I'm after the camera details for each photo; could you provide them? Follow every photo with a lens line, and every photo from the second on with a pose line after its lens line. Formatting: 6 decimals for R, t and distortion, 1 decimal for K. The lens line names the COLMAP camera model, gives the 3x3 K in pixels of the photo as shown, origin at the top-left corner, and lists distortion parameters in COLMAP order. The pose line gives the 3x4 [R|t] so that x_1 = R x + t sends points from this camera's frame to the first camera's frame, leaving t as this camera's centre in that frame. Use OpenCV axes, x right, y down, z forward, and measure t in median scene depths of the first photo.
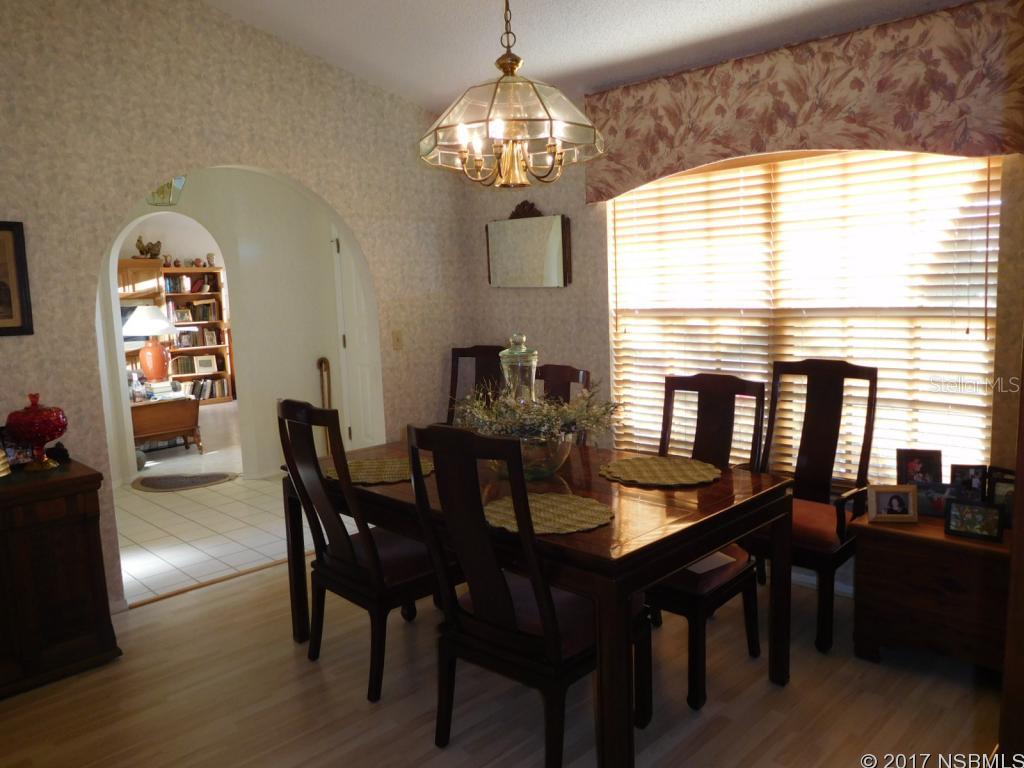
lens RADIAL K [[763.8, 0, 513.2], [0, 763.8, 385.3], [0, 0, 1]] dist [-0.020231, 0.004031]
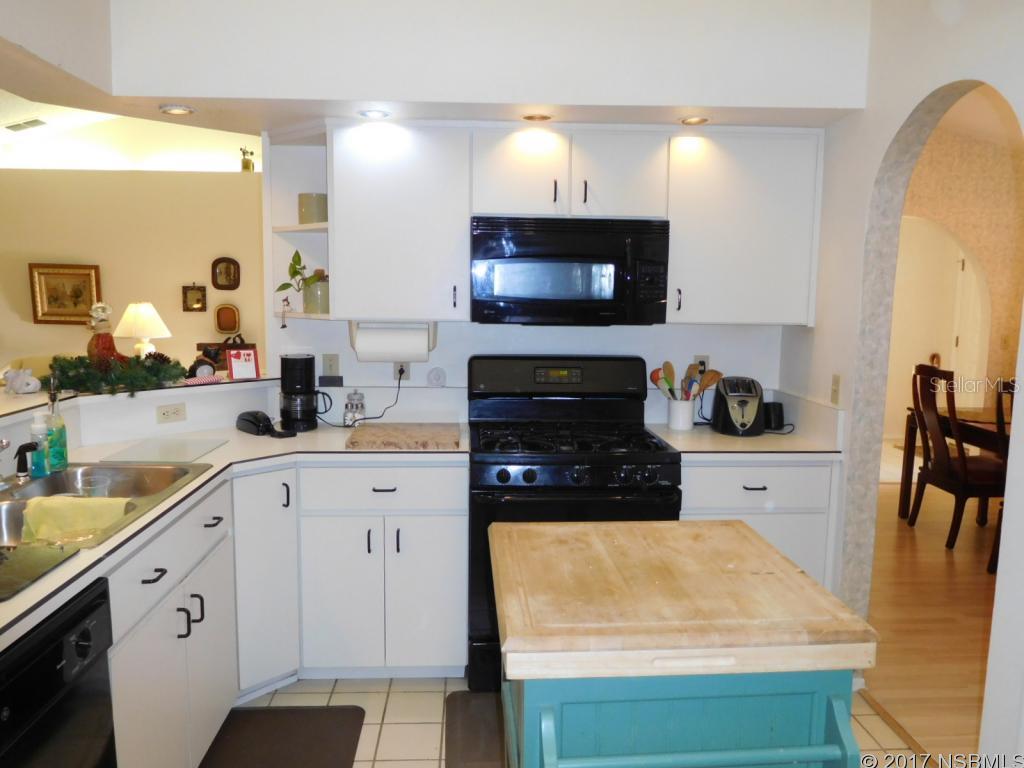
lens RADIAL K [[763.8, 0, 513.2], [0, 763.8, 385.3], [0, 0, 1]] dist [-0.020231, 0.004031]
pose [[0.736334, 0.127412, -0.664513, 0.152579], [-0.128132, 0.990597, 0.047953, 0.091486], [0.664375, 0.049836, 0.745736, -0.796037]]
